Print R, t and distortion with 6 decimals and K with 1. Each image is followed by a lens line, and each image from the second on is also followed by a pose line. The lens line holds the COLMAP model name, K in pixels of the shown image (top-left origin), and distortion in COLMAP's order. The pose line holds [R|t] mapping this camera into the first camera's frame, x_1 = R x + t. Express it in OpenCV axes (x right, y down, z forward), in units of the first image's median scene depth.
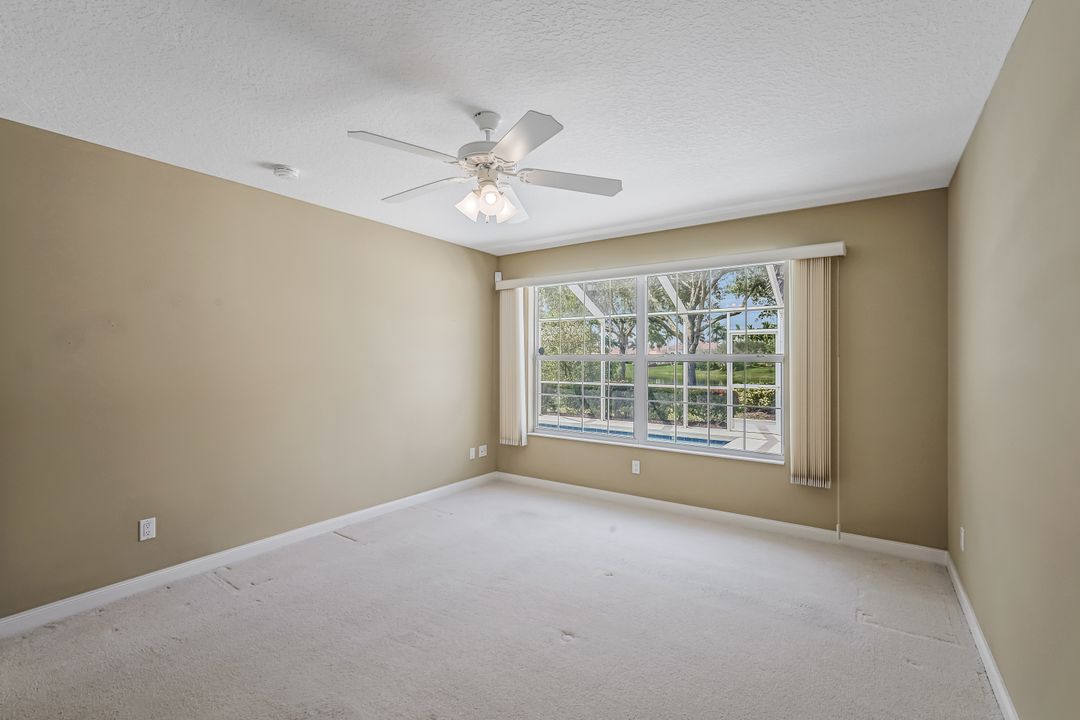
lens RADIAL K [[471.9, 0, 537.4], [0, 471.9, 358.4], [0, 0, 1]] dist [0.004304, -0.001777]
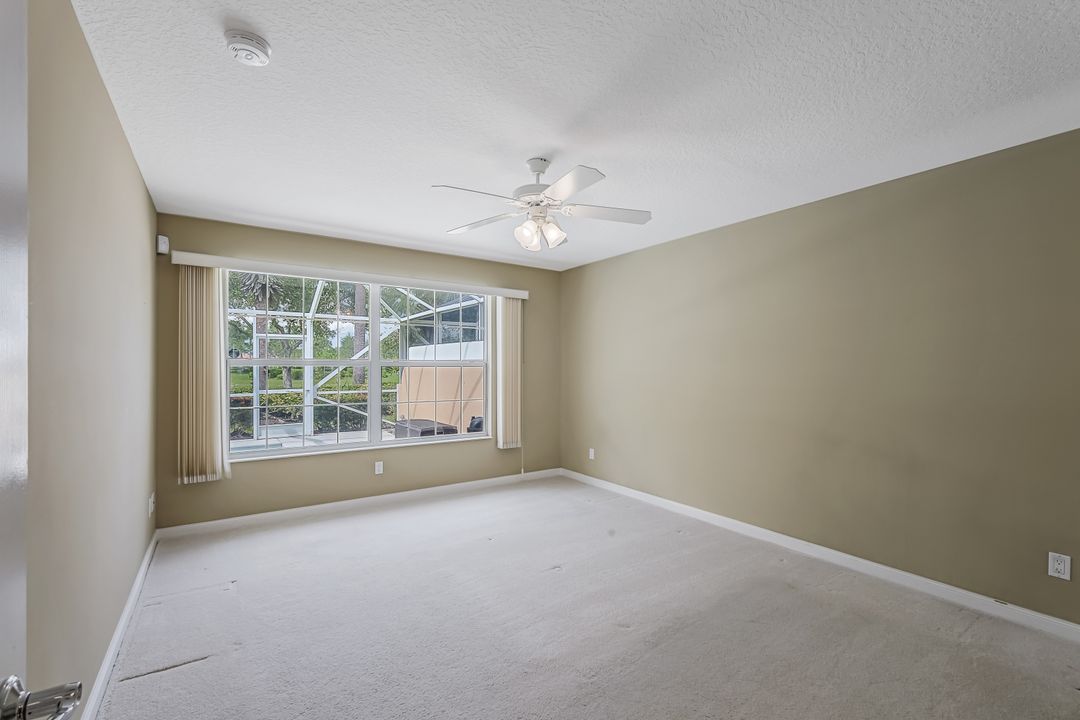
lens RADIAL K [[468.4, 0, 536.1], [0, 468.4, 363.7], [0, 0, 1]] dist [0.000086, 0.000035]
pose [[0.369407, 0.002872, 0.929263, -0.621010], [-0.002835, 0.999994, -0.001964, 0.001401], [-0.929263, -0.001909, 0.369413, 0.294095]]
